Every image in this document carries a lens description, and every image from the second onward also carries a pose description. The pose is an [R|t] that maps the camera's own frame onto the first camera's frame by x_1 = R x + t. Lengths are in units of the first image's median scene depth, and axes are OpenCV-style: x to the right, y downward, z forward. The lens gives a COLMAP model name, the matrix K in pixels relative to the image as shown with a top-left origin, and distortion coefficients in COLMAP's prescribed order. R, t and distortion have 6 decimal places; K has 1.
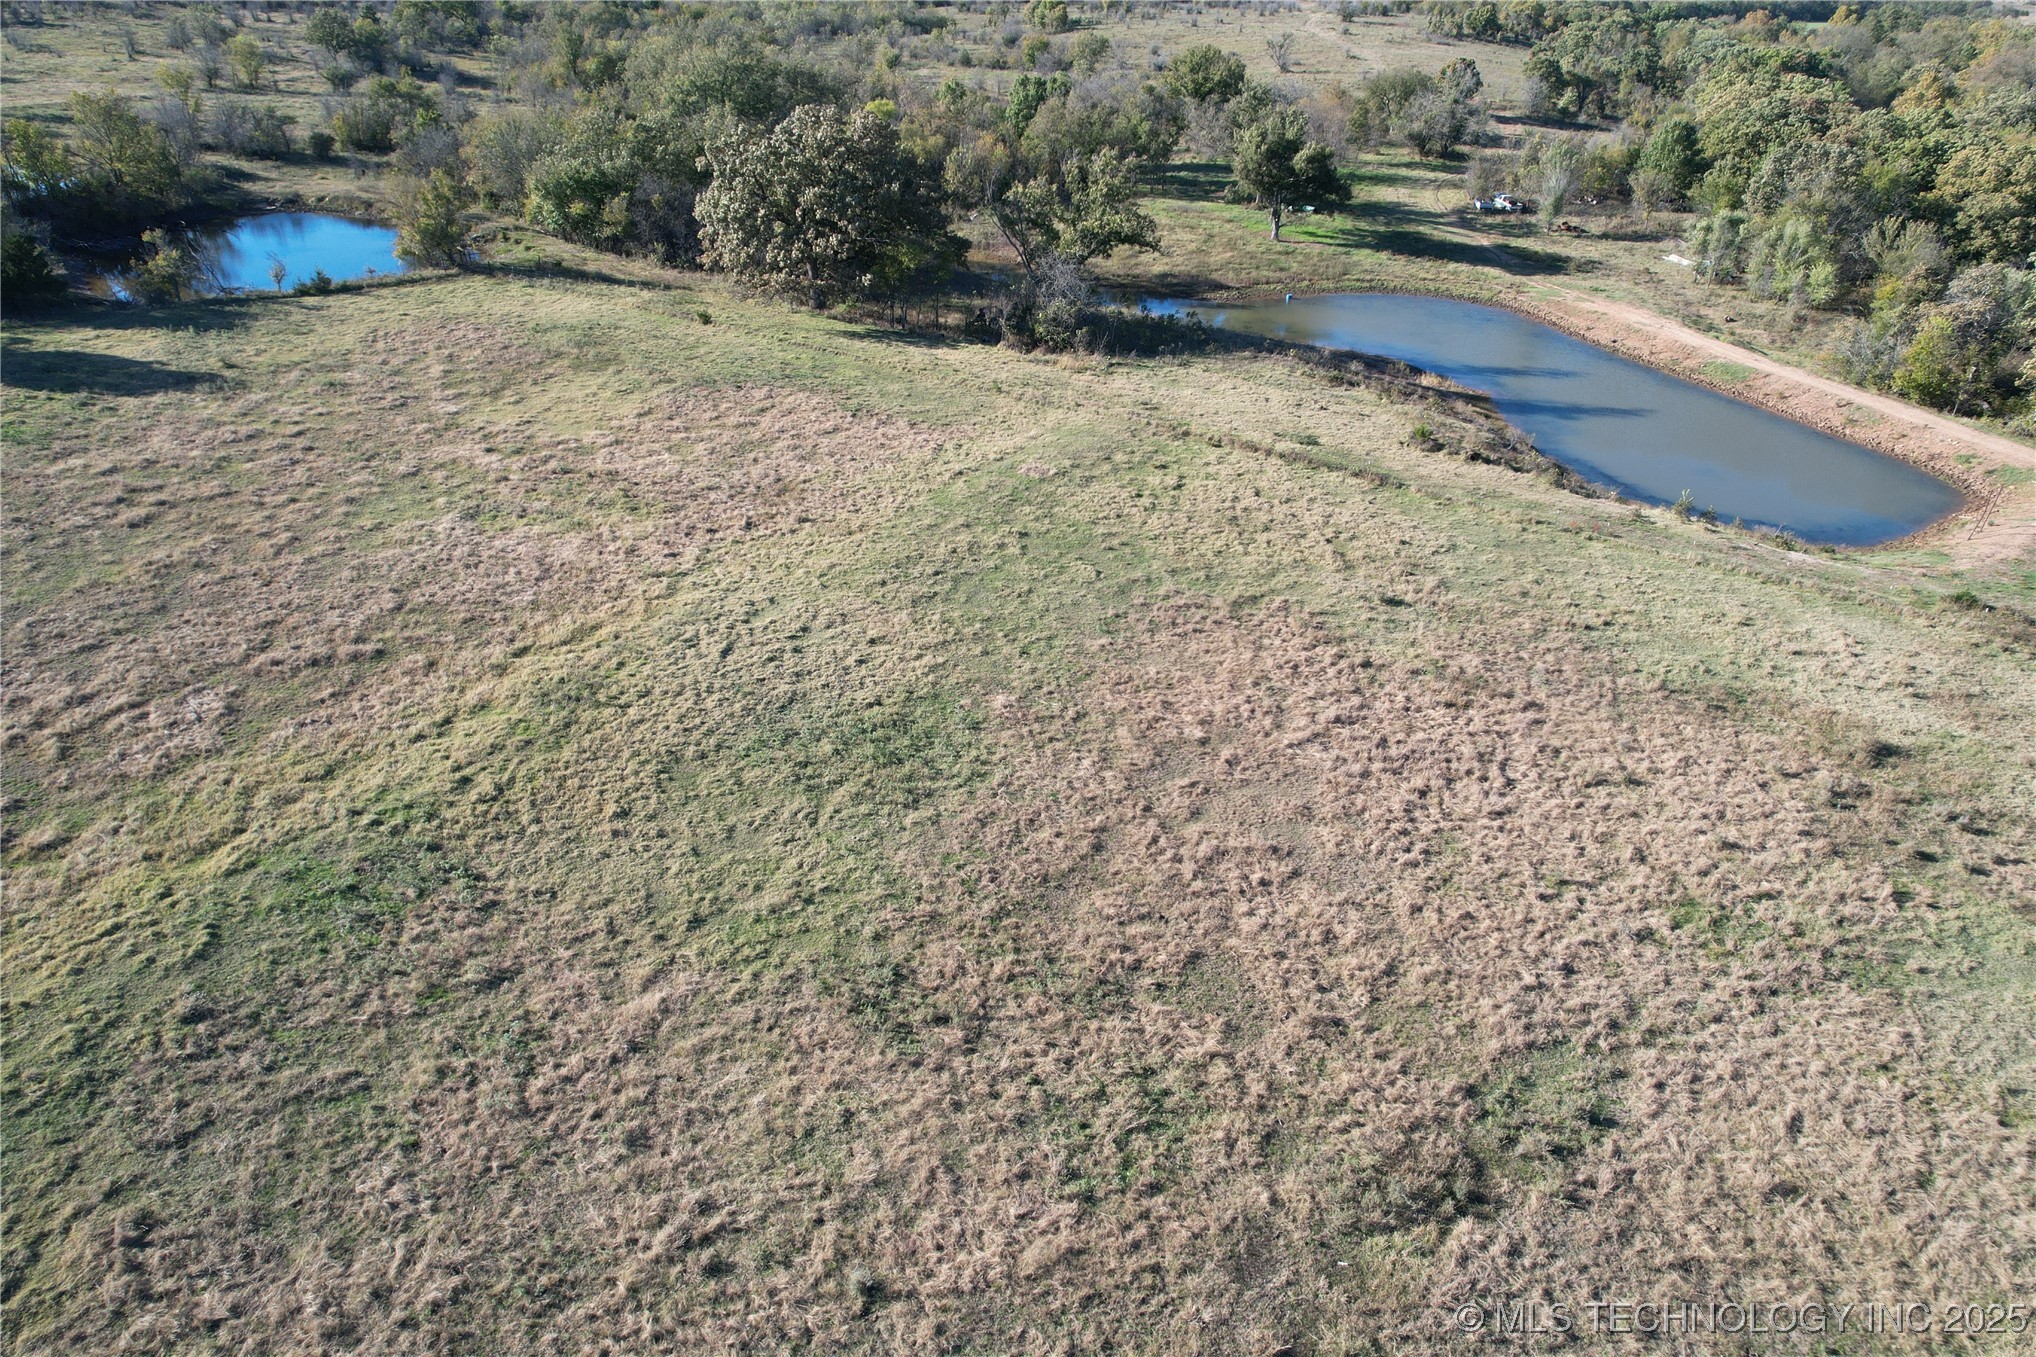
lens RADIAL K [[1313.8, 0, 1029.1], [0, 1313.8, 667.0], [0, 0, 1]] dist [-0.077353, 0.071360]
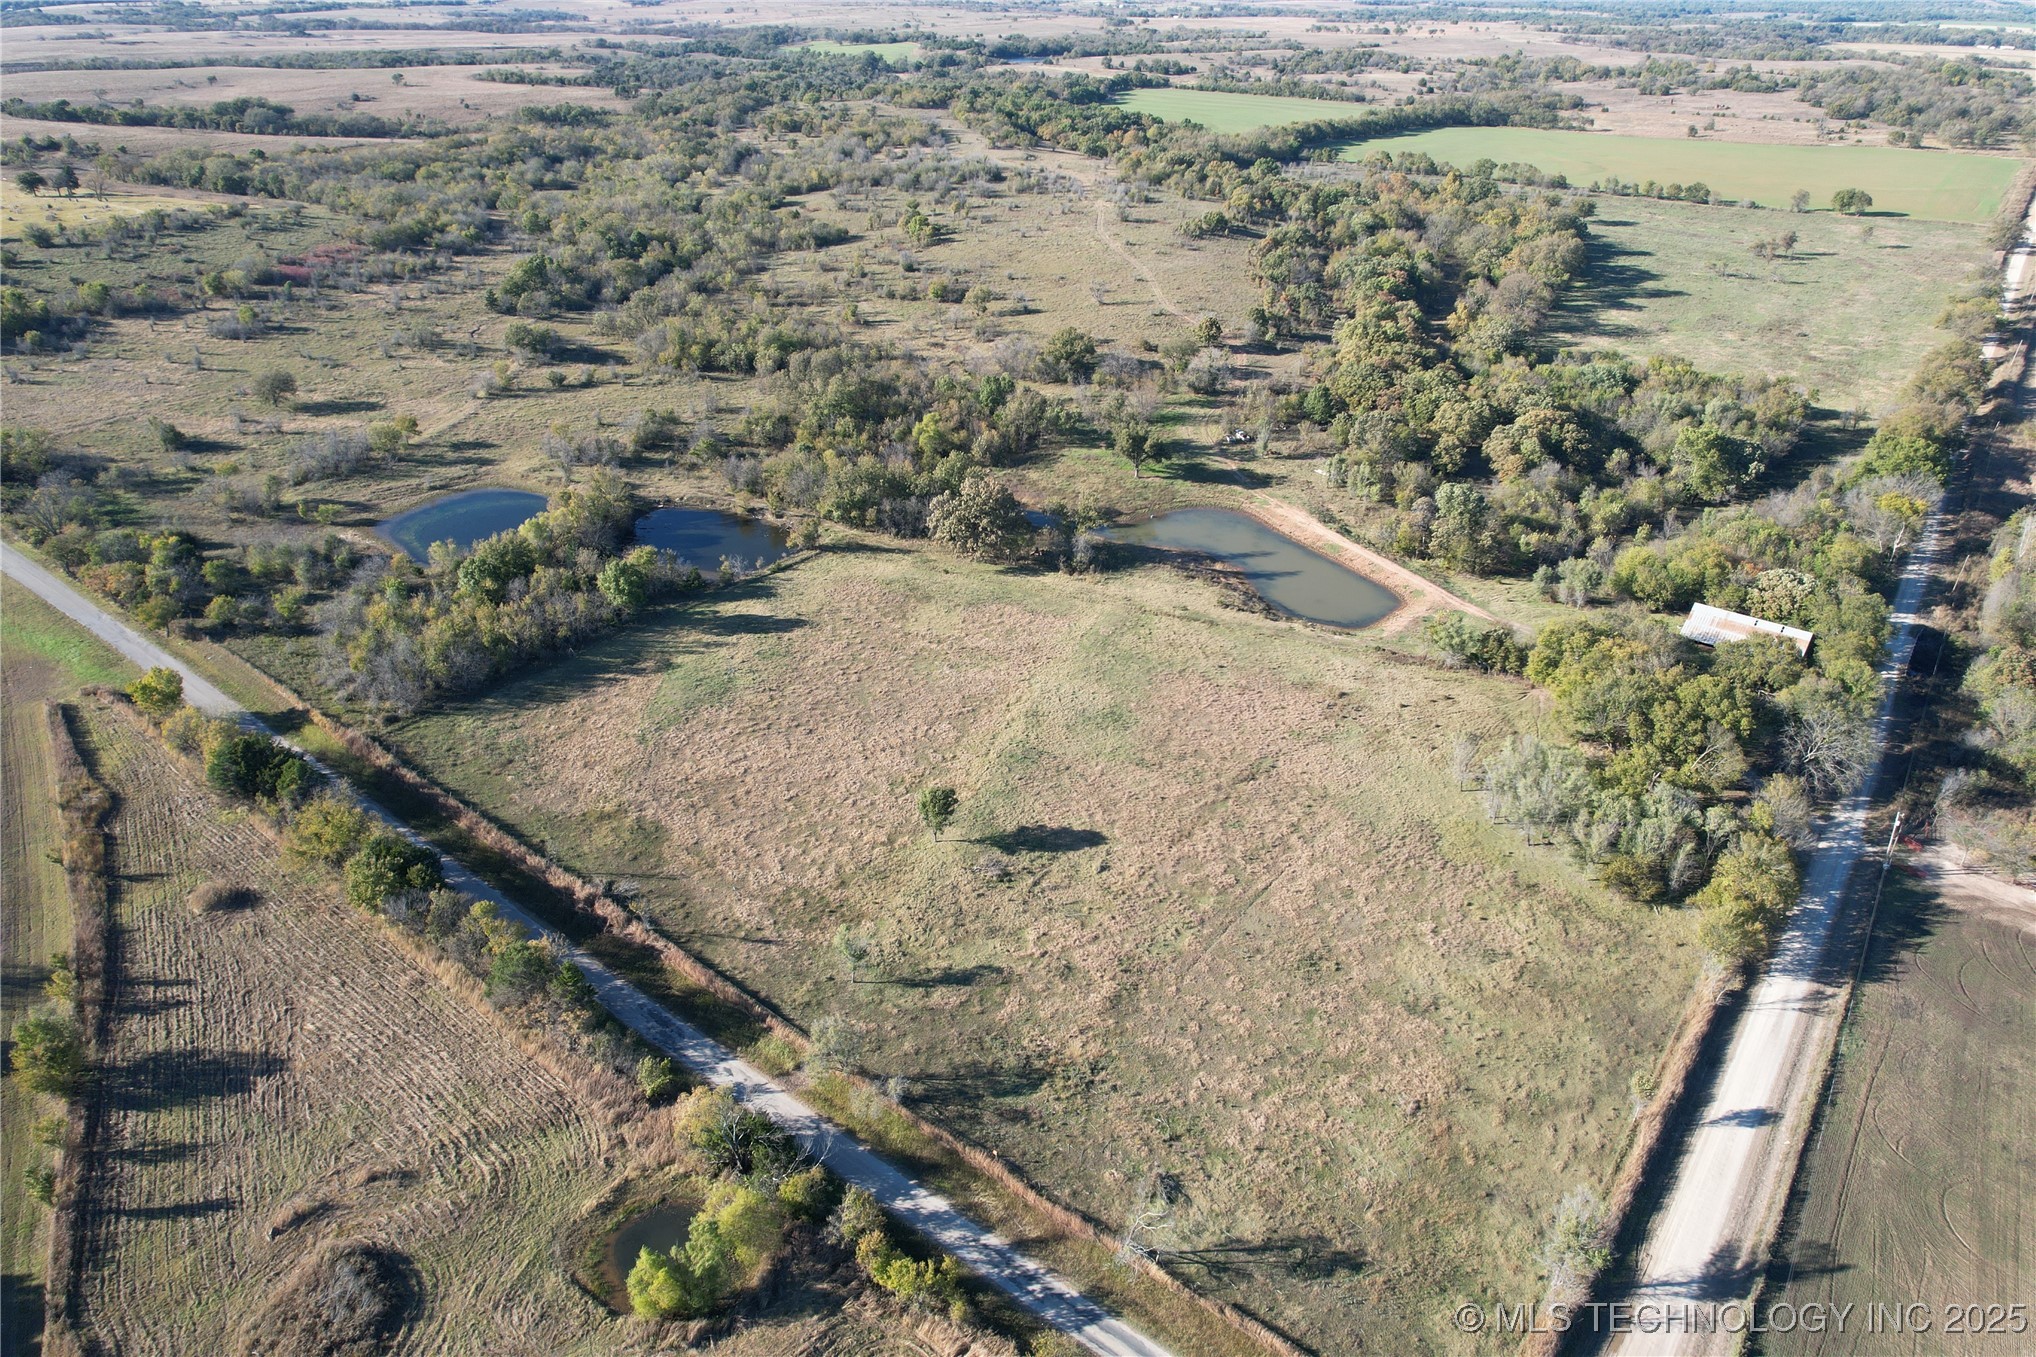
lens RADIAL K [[1313.8, 0, 1031.8], [0, 1313.8, 674.1], [0, 0, 1]] dist [-0.077353, 0.071360]
pose [[0.982181, -0.101784, 0.157992, -0.391922], [0.101495, 0.994787, 0.009914, -0.057350], [-0.158178, 0.006298, 0.987391, -1.205827]]
